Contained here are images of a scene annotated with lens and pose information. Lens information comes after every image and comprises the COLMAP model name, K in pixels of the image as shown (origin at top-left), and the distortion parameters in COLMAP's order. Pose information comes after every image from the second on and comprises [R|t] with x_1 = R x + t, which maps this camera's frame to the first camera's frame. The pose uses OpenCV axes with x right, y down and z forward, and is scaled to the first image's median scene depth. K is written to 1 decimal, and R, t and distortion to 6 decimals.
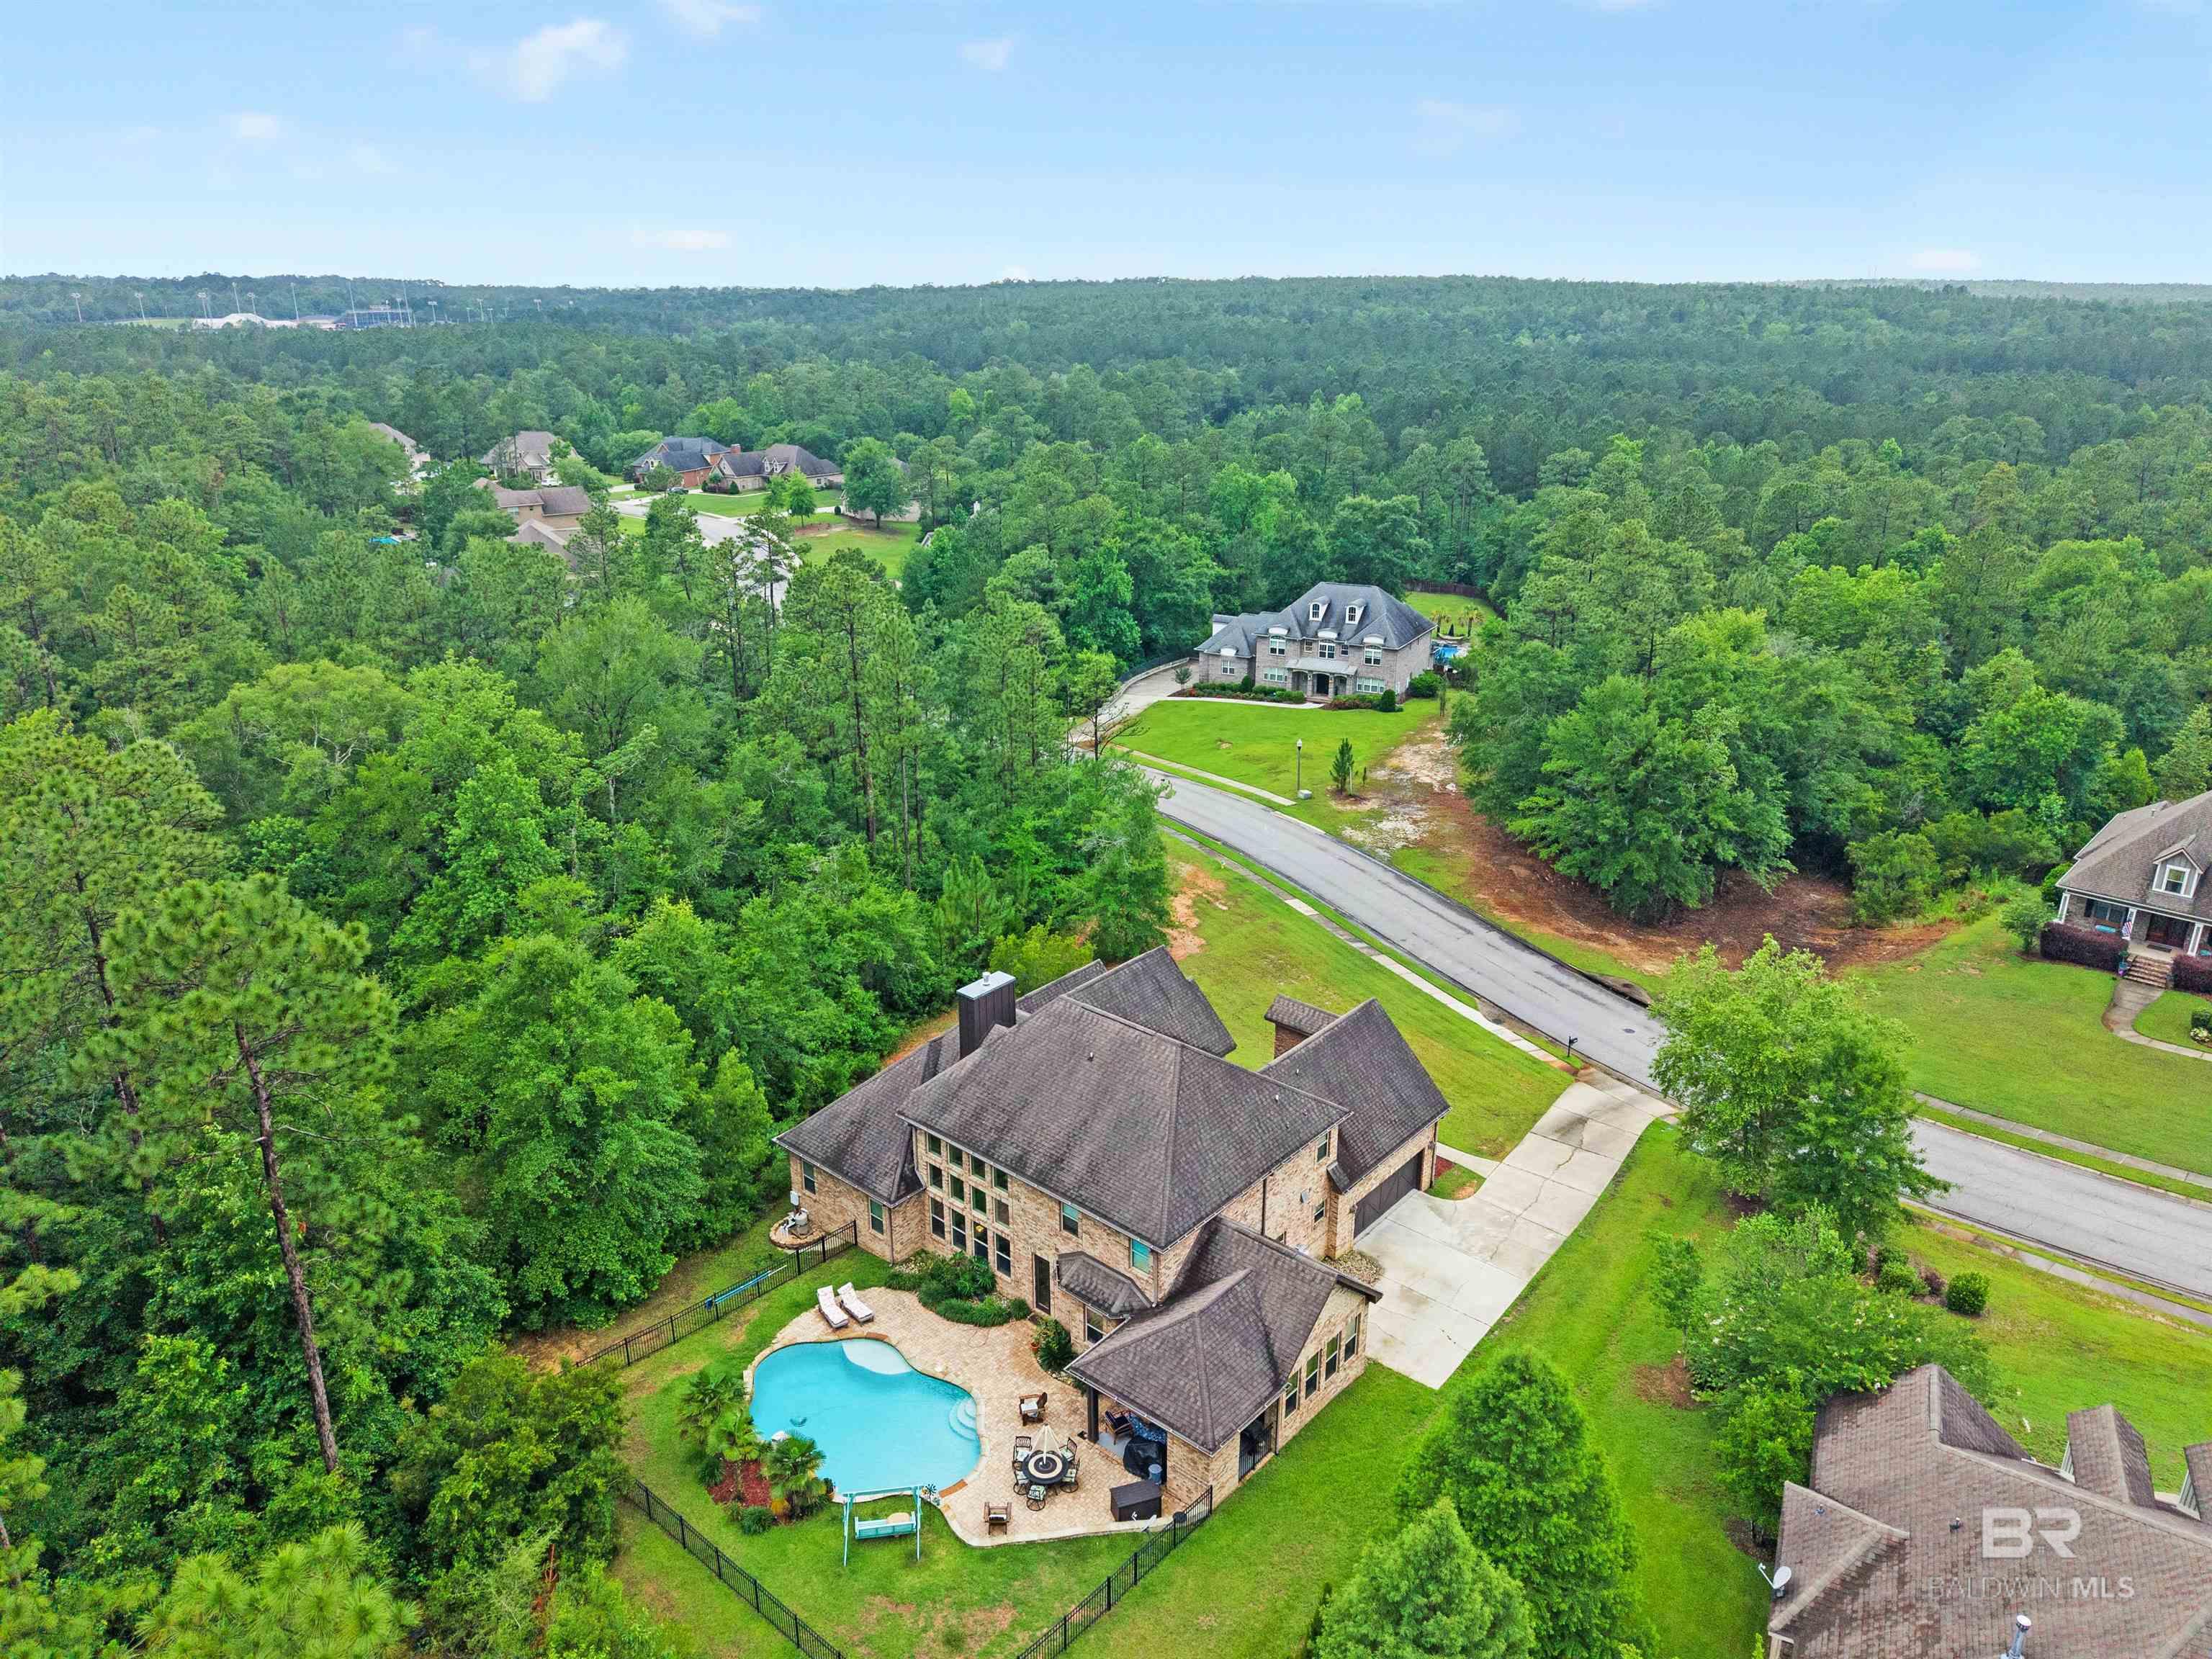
lens RADIAL K [[1464.1, 0, 1113.9], [0, 1464.1, 822.5], [0, 0, 1]] dist [0.036385, -0.041284]
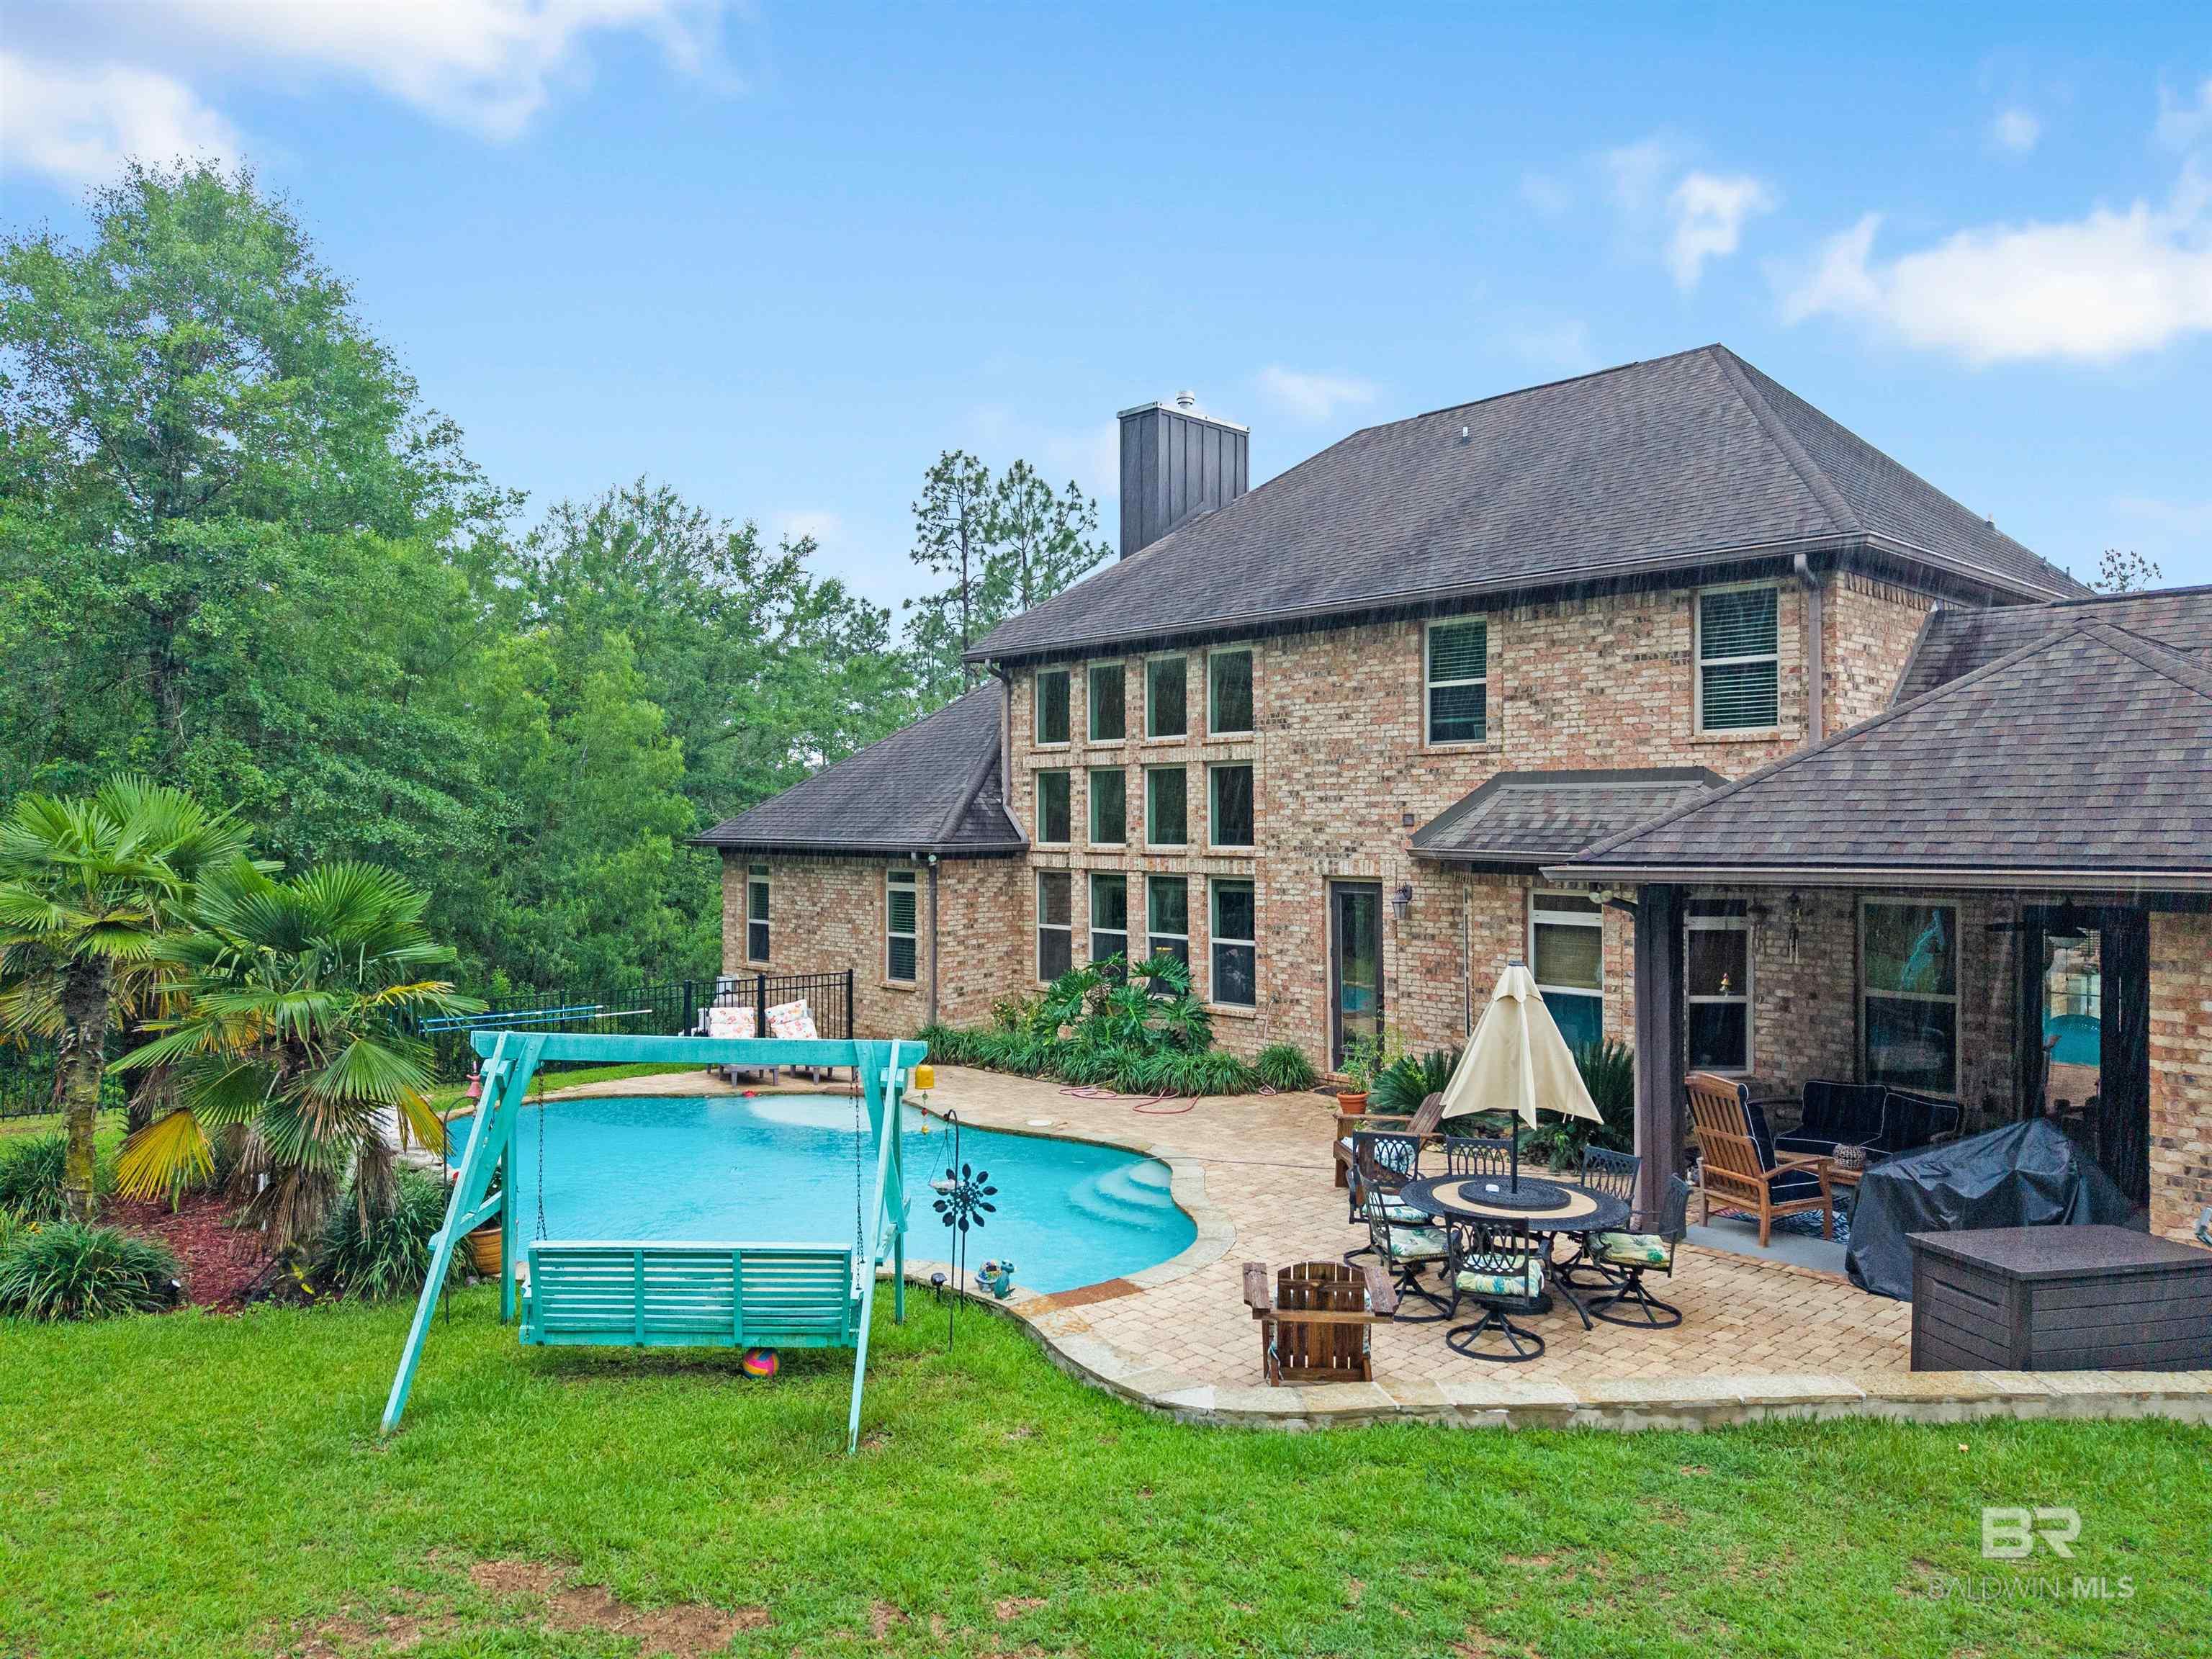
lens RADIAL K [[1464.1, 0, 1113.9], [0, 1464.1, 822.5], [0, 0, 1]] dist [0.036385, -0.041284]
pose [[0.995553, -0.001924, -0.094182, -0.070576], [-0.029170, 0.944352, -0.327640, 0.383942], [0.089572, 0.328930, 0.940097, 0.652012]]
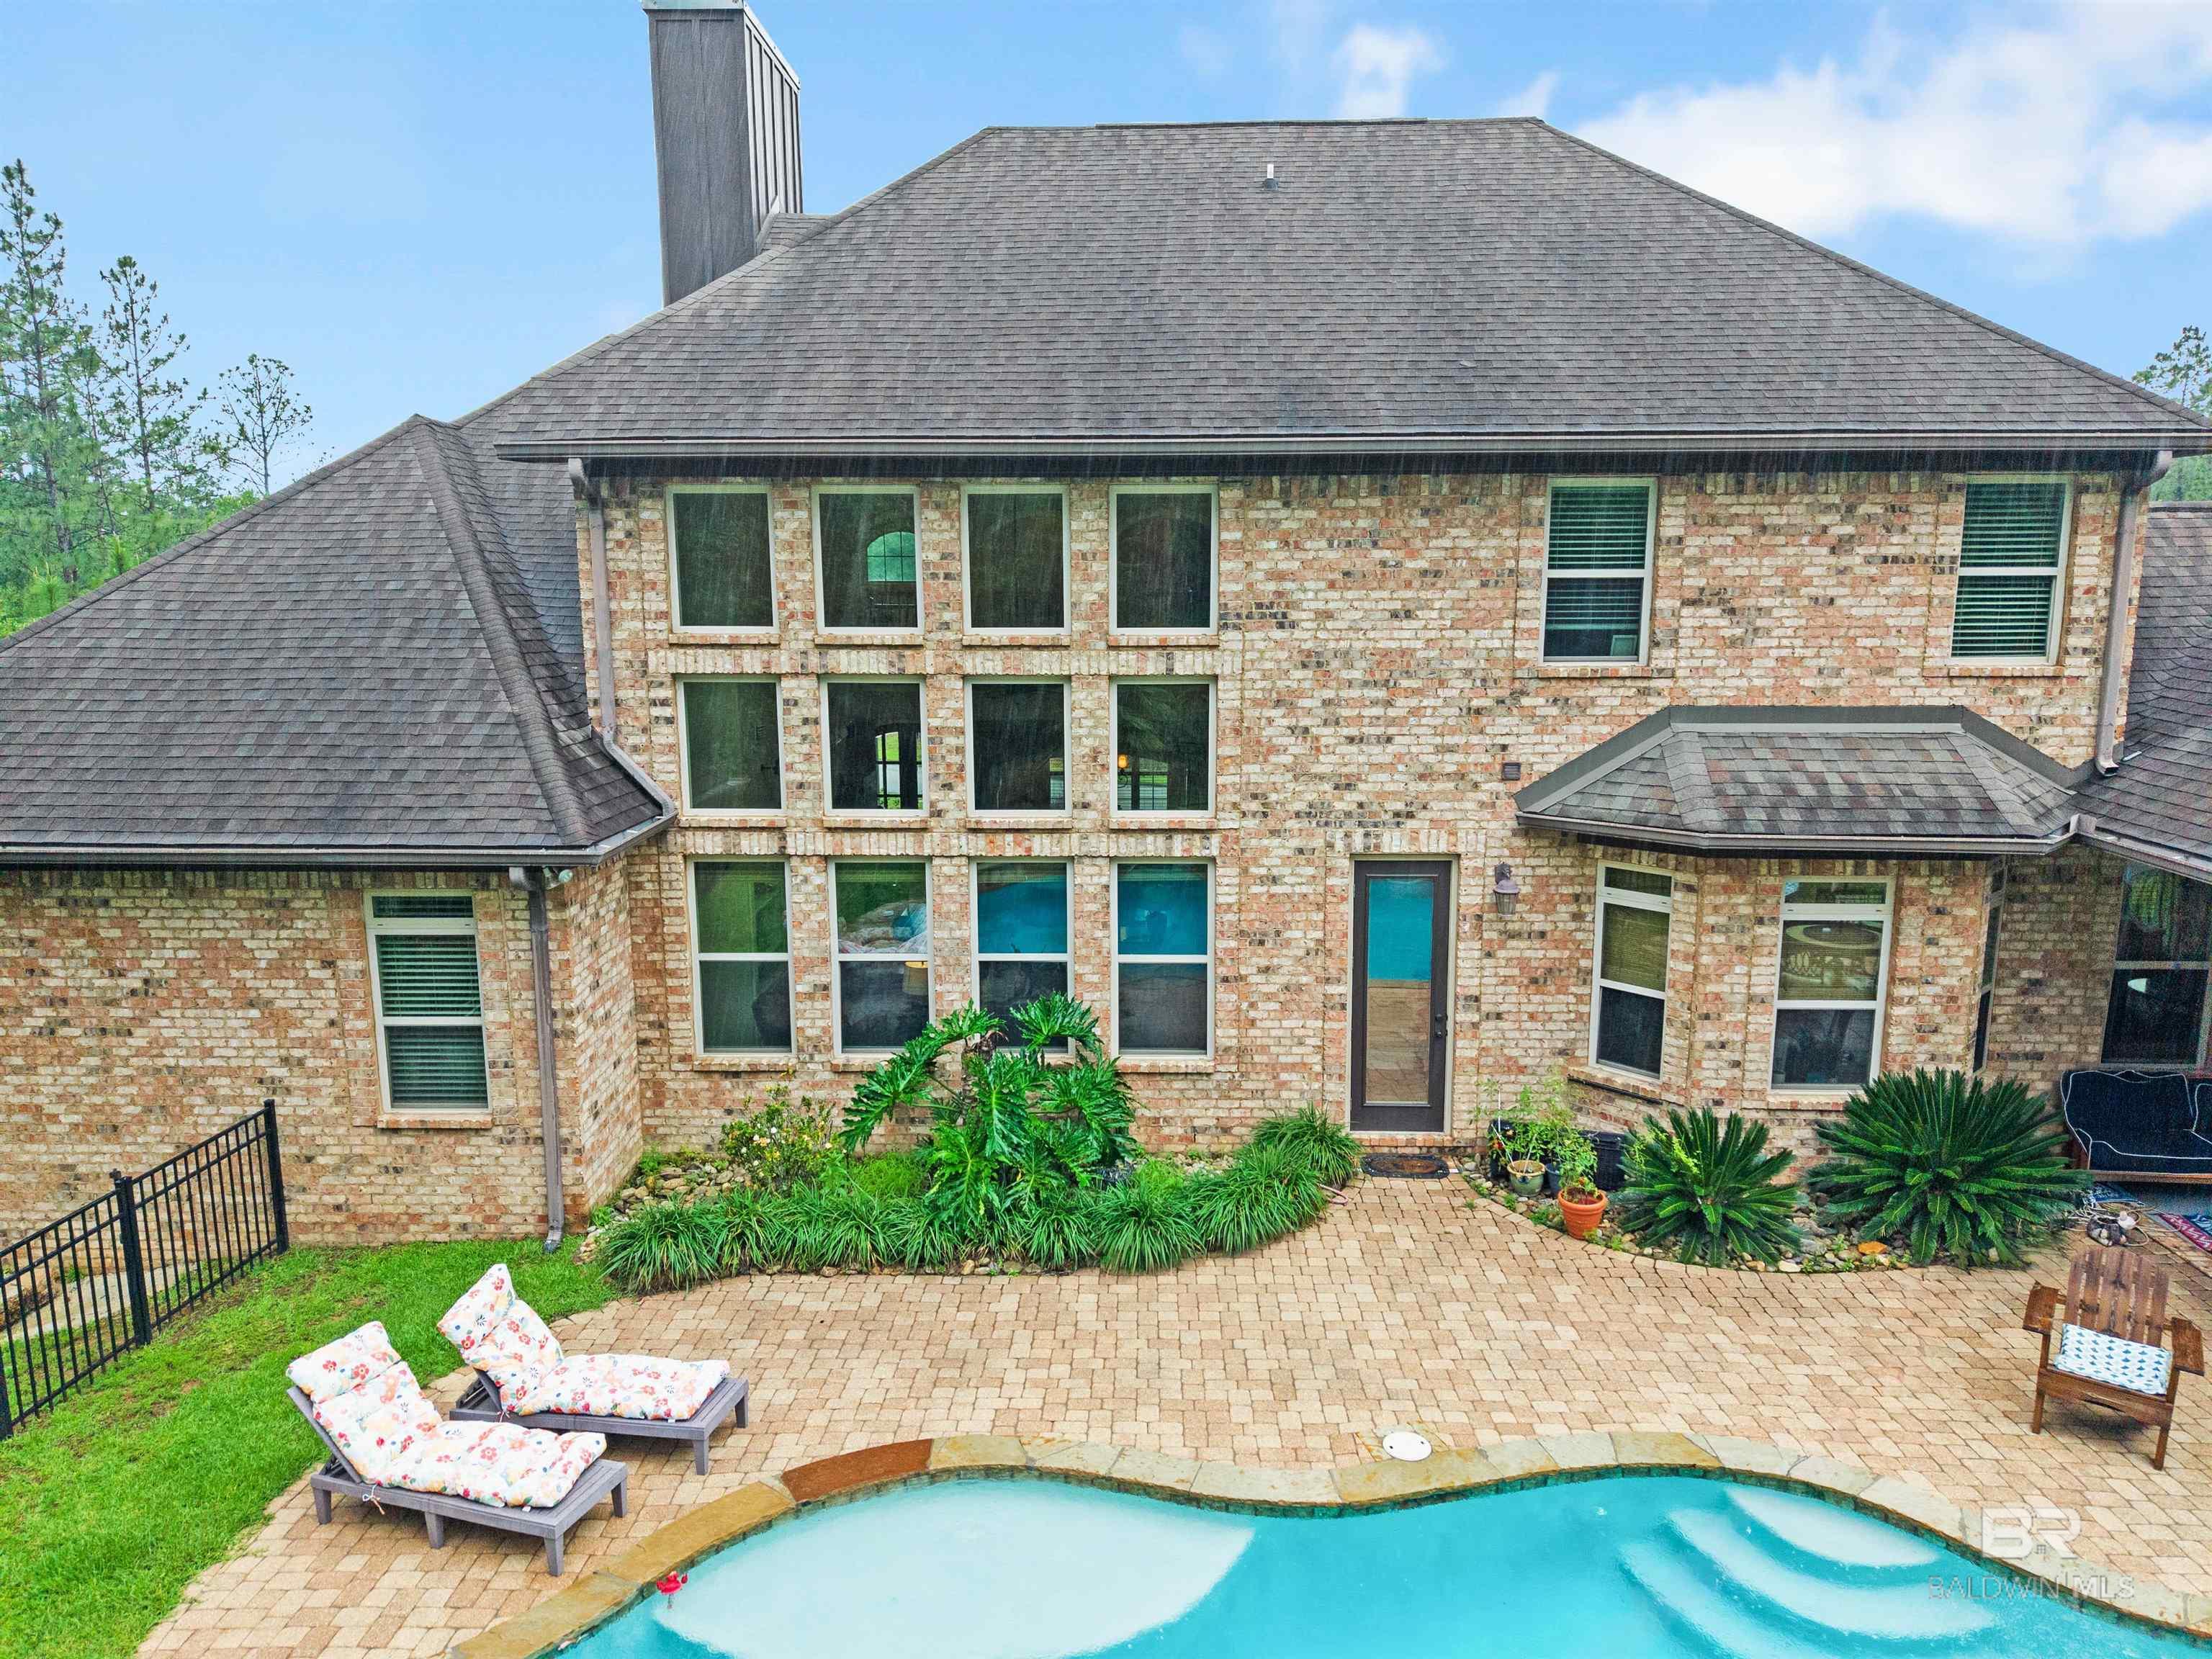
lens RADIAL K [[1464.1, 0, 1113.9], [0, 1464.1, 822.5], [0, 0, 1]] dist [0.036385, -0.041284]
pose [[0.773621, -0.106545, 0.624627, -0.220230], [0.211843, 0.972529, -0.096485, 0.293633], [-0.597188, 0.206966, 0.774940, 0.823032]]
